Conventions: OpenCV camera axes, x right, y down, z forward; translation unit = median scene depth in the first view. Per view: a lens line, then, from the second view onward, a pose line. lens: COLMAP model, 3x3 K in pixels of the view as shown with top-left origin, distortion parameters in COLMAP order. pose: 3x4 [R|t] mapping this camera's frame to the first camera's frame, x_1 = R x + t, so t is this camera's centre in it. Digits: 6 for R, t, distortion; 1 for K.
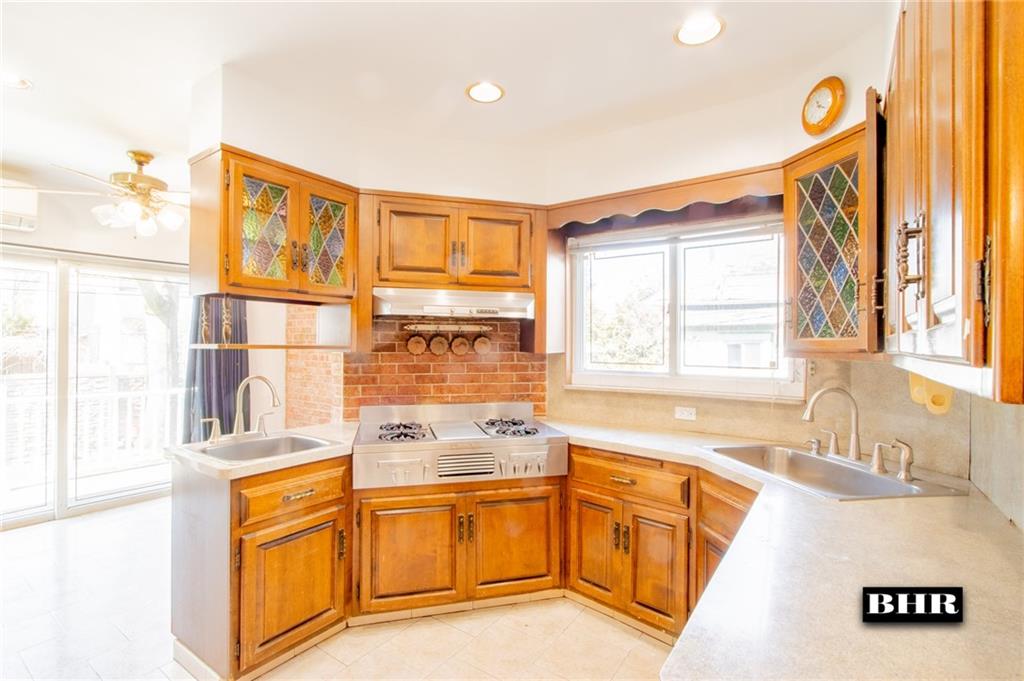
lens RADIAL K [[473.7, 0, 514.4], [0, 473.7, 342.5], [0, 0, 1]] dist [-0.016968, 0.000589]
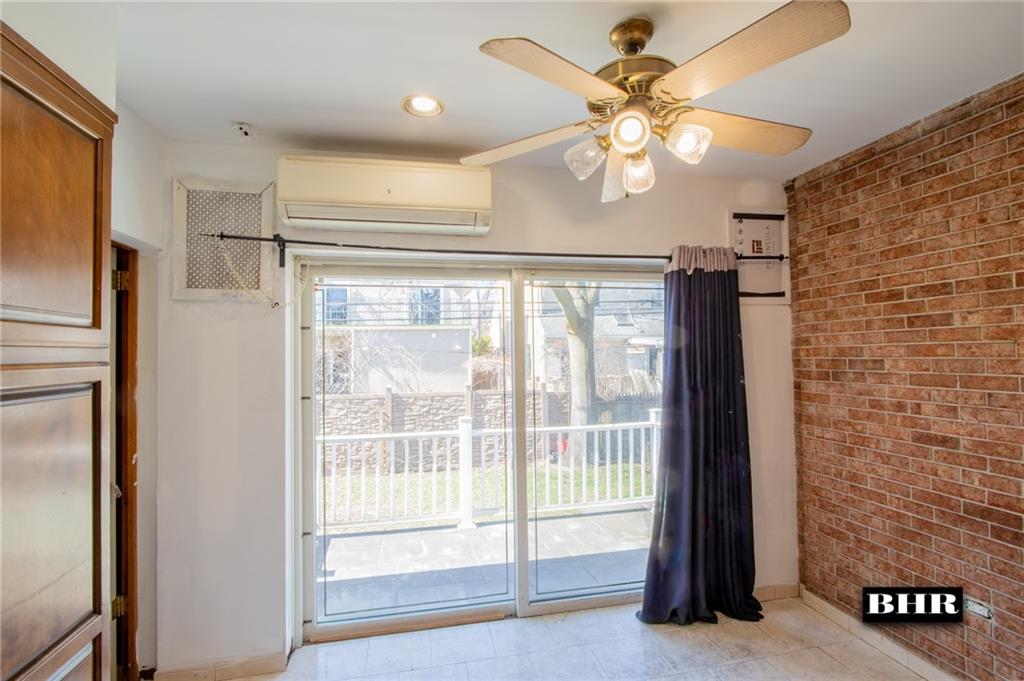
lens RADIAL K [[473.7, 0, 514.4], [0, 473.7, 342.5], [0, 0, 1]] dist [-0.016968, 0.000589]
pose [[0.730081, -0.033479, -0.682541, -0.446676], [0.019052, 0.999408, -0.028641, -0.036332], [0.683095, 0.007906, 0.730286, 0.432297]]
